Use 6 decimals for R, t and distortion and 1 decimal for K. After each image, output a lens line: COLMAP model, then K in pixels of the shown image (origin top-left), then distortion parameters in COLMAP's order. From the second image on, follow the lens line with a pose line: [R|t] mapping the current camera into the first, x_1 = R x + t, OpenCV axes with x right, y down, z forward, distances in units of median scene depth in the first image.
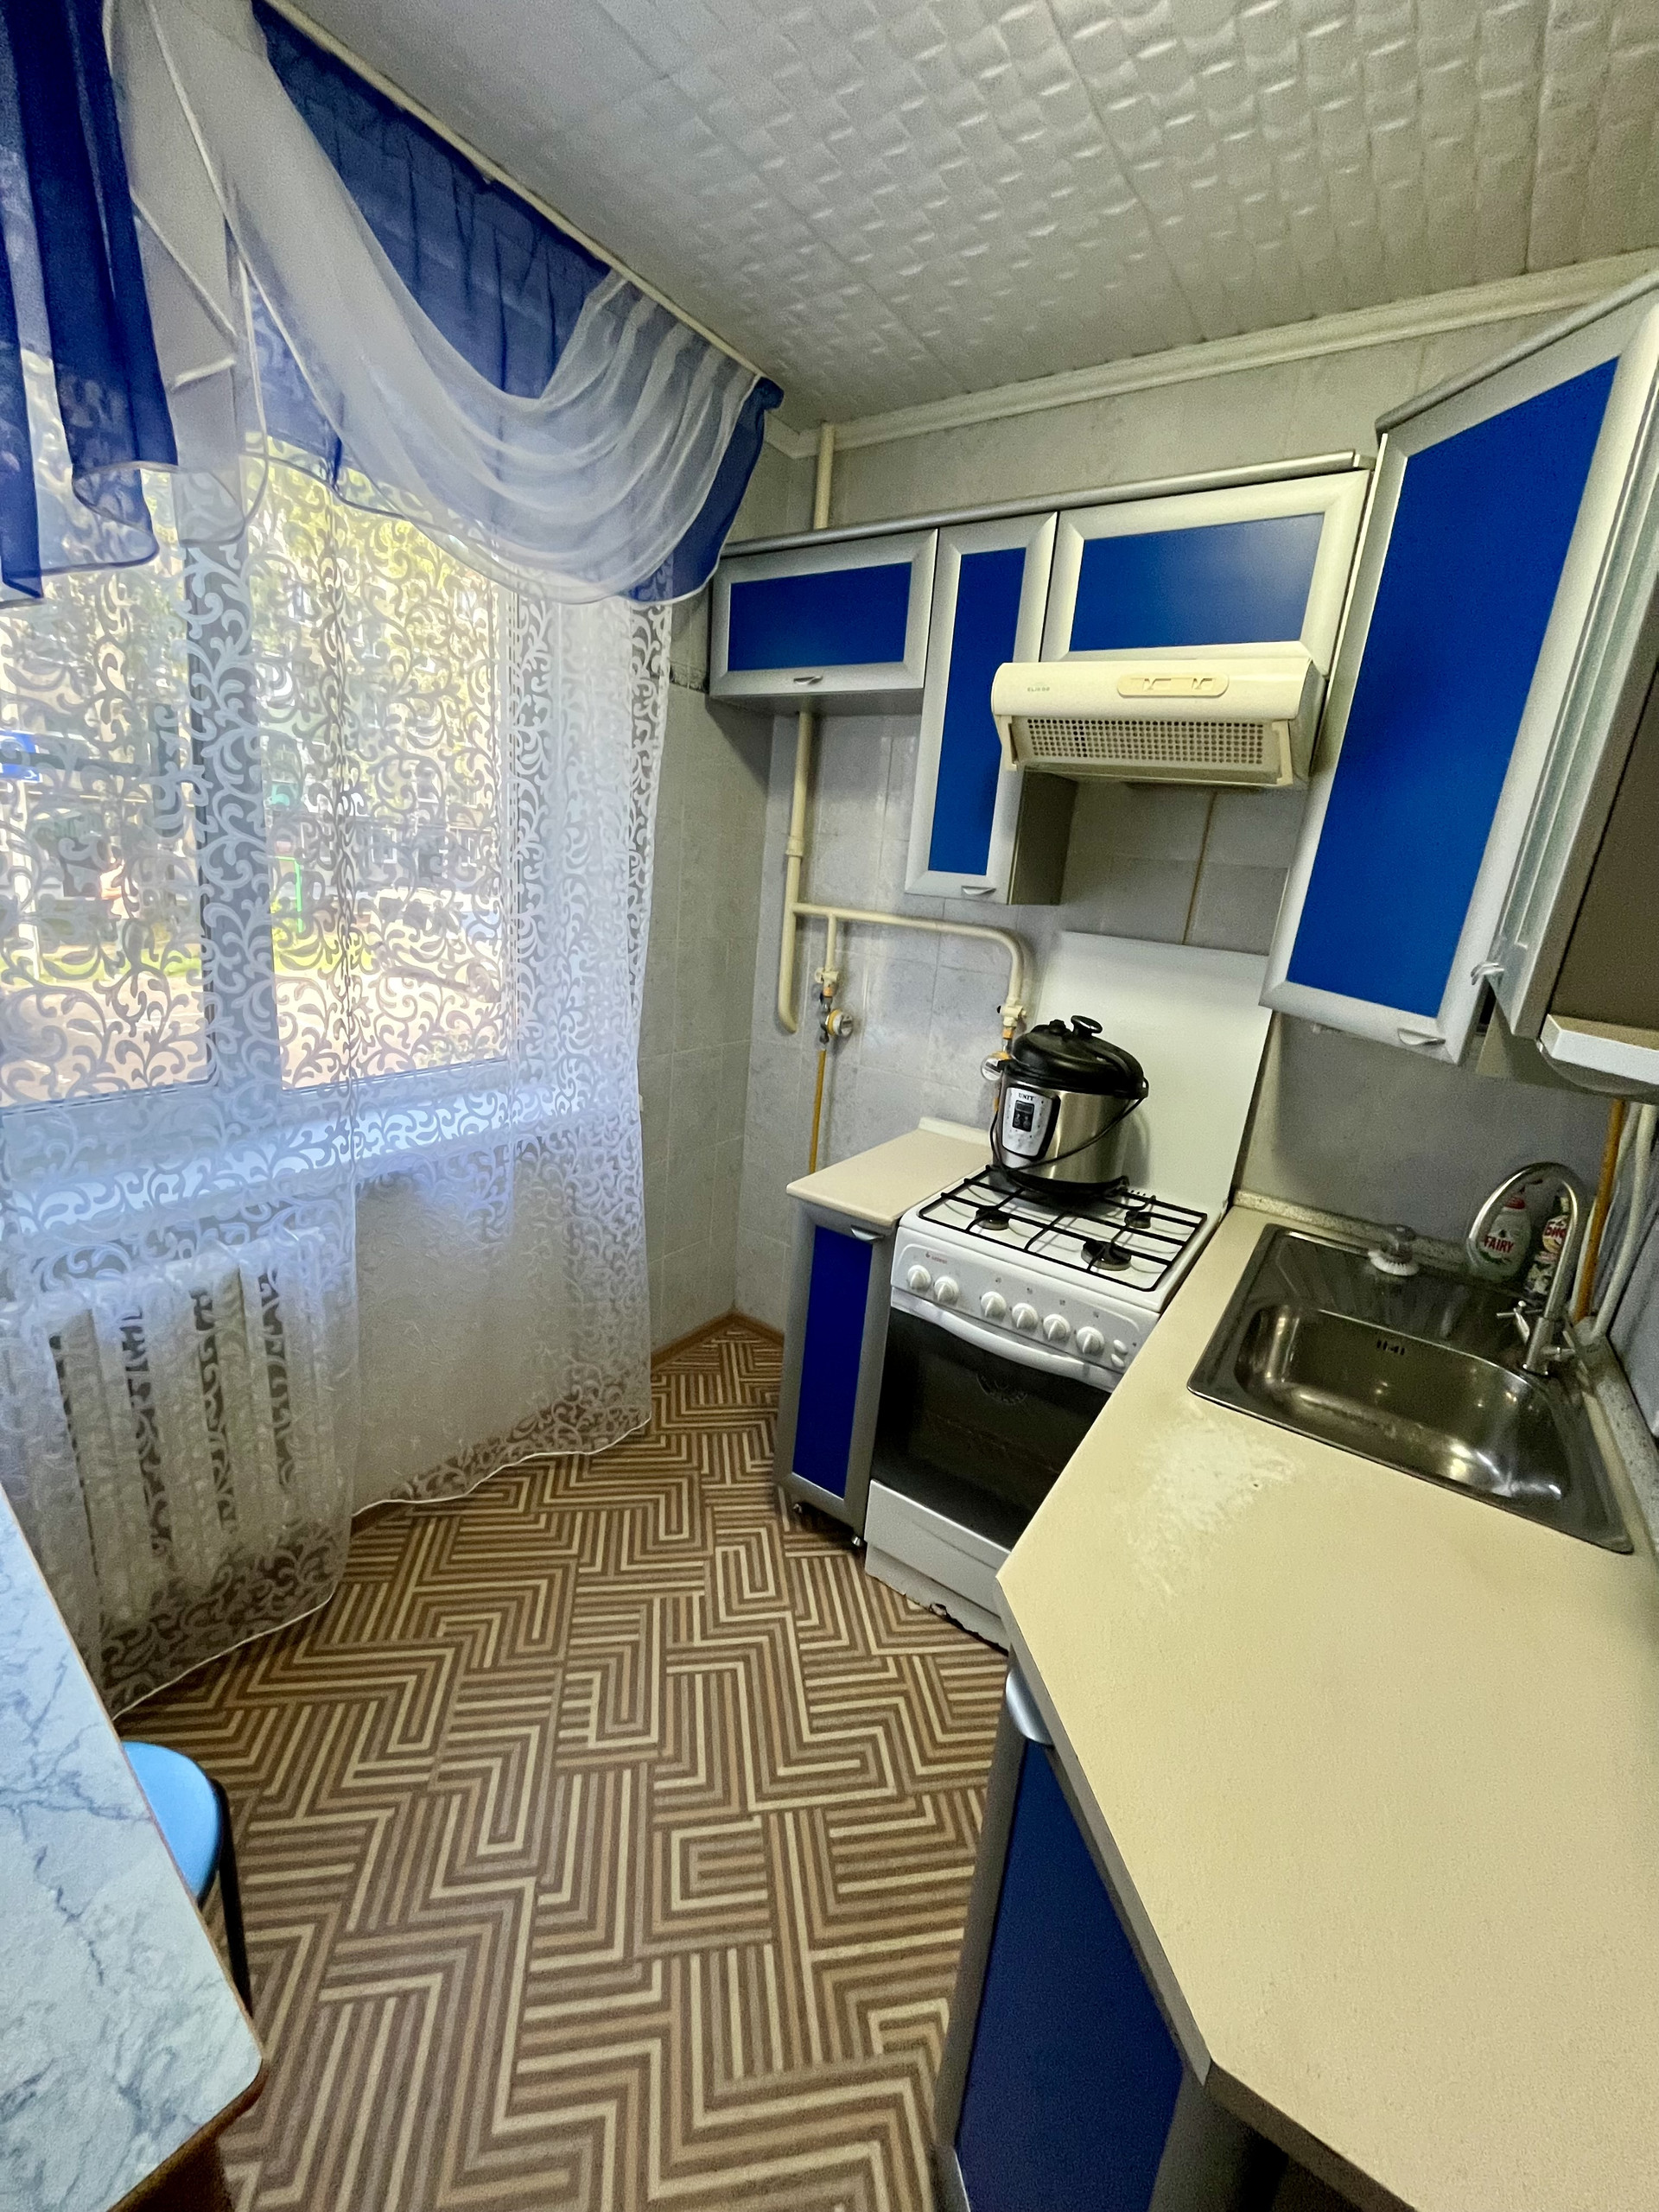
lens RADIAL K [[891.8, 0, 838.8], [0, 891.8, 1103.4], [0, 0, 1]] dist [-0.003826, -0.000111]
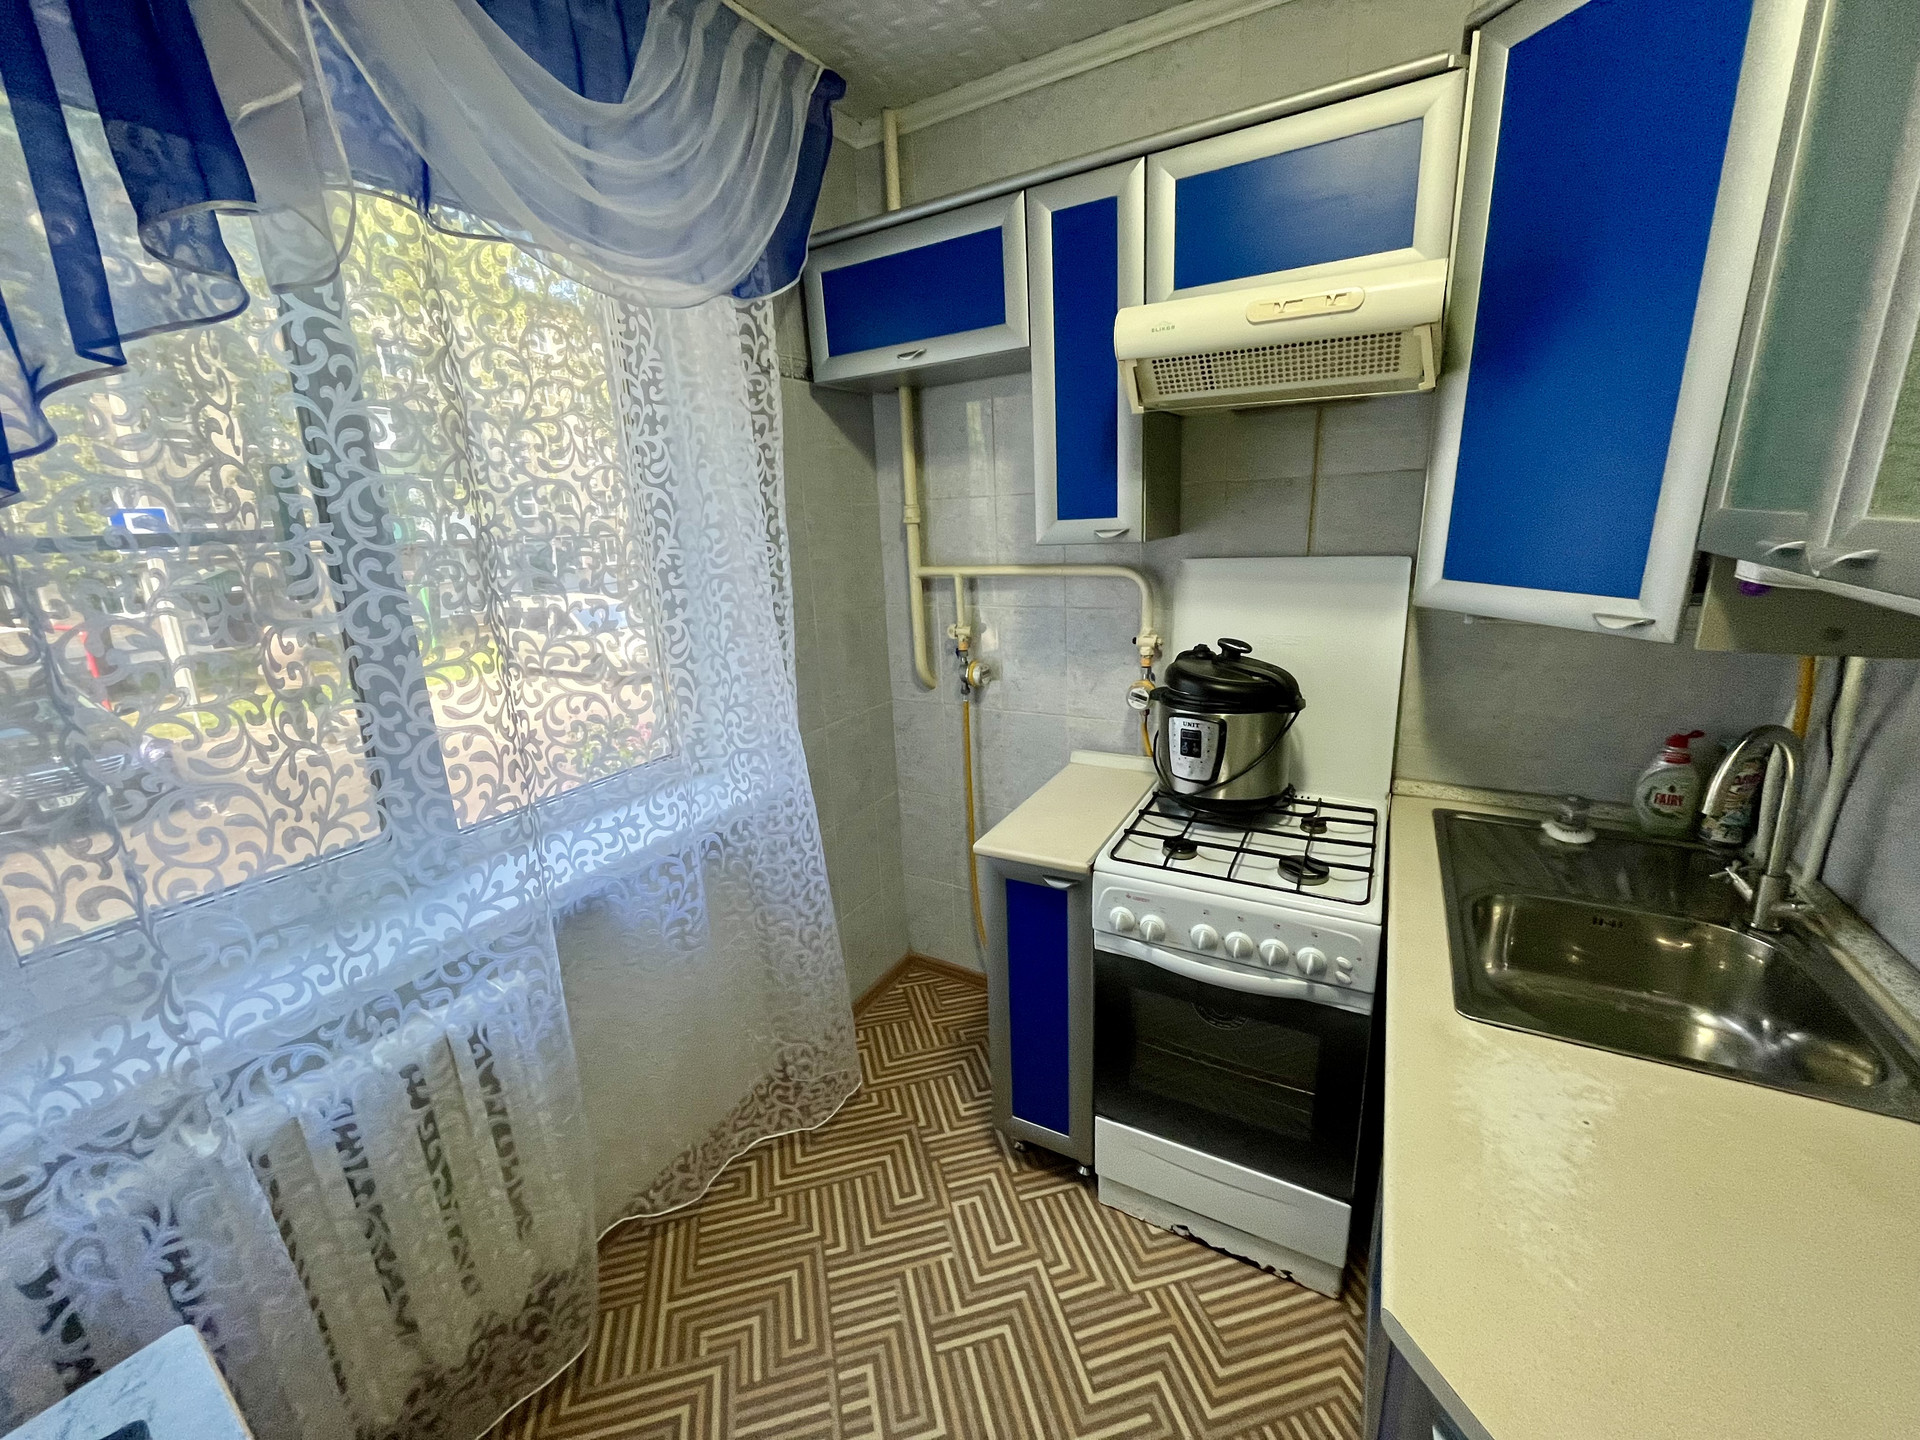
lens RADIAL K [[778.9, 0, 960.0], [0, 778.9, 720.0], [0, 0, 1]] dist [-0.001716, -0.000782]
pose [[0.987891, -0.150830, 0.036358, -0.091623], [0.151034, 0.988524, -0.002925, -0.054223], [-0.035500, 0.008380, 0.999335, 0.119666]]
